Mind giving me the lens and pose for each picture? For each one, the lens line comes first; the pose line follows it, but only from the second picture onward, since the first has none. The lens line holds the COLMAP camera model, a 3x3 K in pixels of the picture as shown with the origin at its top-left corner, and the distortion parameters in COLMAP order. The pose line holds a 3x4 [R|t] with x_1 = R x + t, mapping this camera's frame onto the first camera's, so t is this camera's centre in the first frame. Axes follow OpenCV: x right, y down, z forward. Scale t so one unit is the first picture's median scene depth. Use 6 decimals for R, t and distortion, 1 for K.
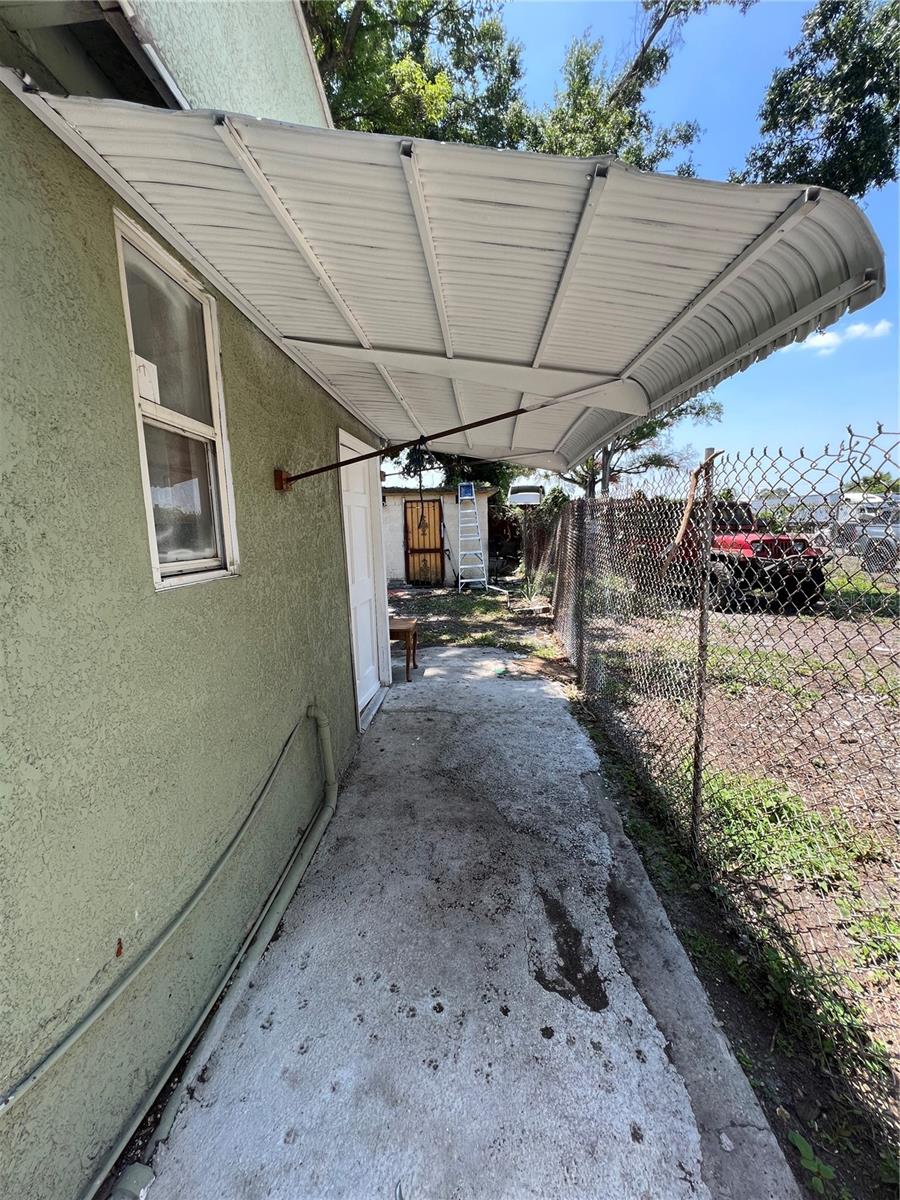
lens RADIAL K [[480.6, 0, 449.1], [0, 480.6, 598.7], [0, 0, 1]] dist [0.000093, 0.000403]
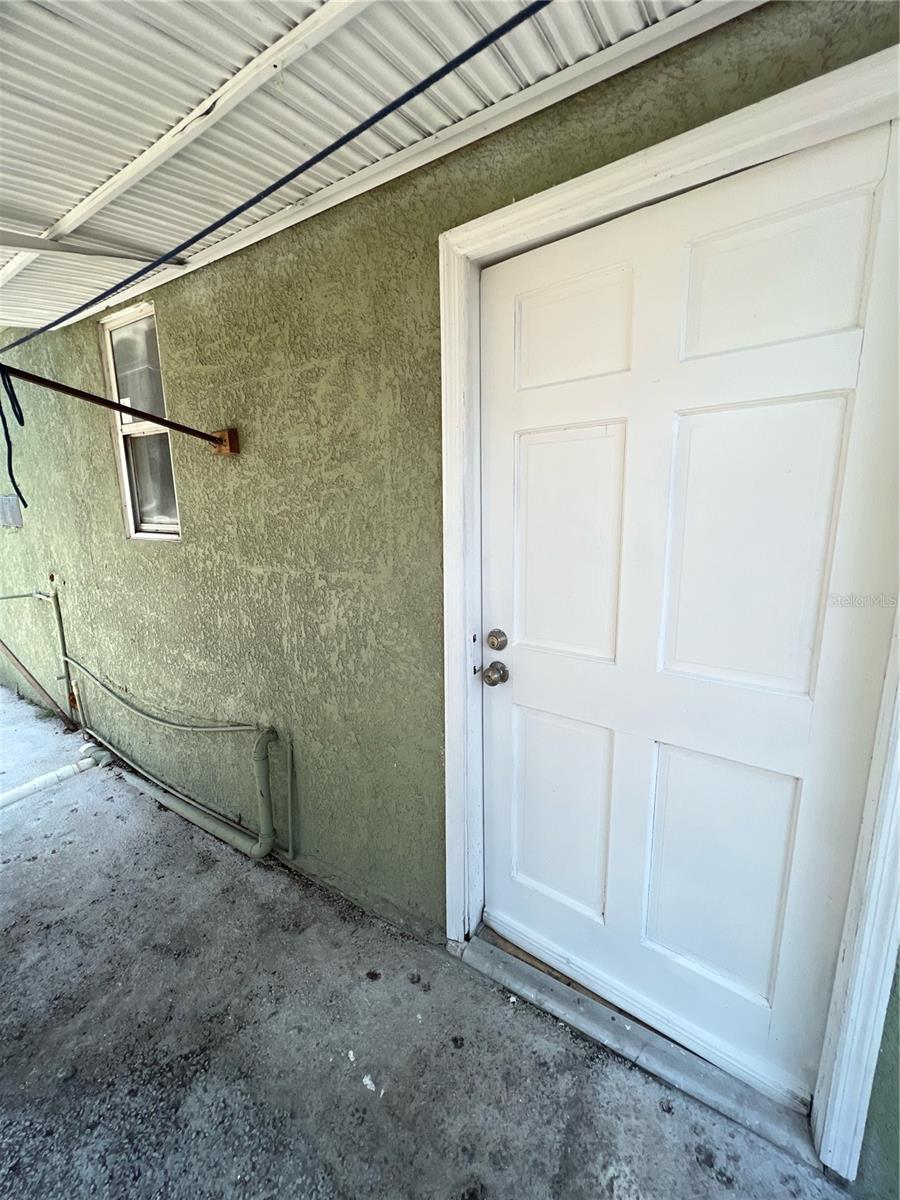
lens RADIAL K [[476.9, 0, 448.5], [0, 476.9, 595.4], [0, 0, 1]] dist [-0.000717, 0.000554]
pose [[-0.487842, 0.201762, -0.849295, 0.213912], [-0.100056, 0.953586, 0.284011, -0.264007], [0.867179, 0.223529, -0.445011, 1.744985]]
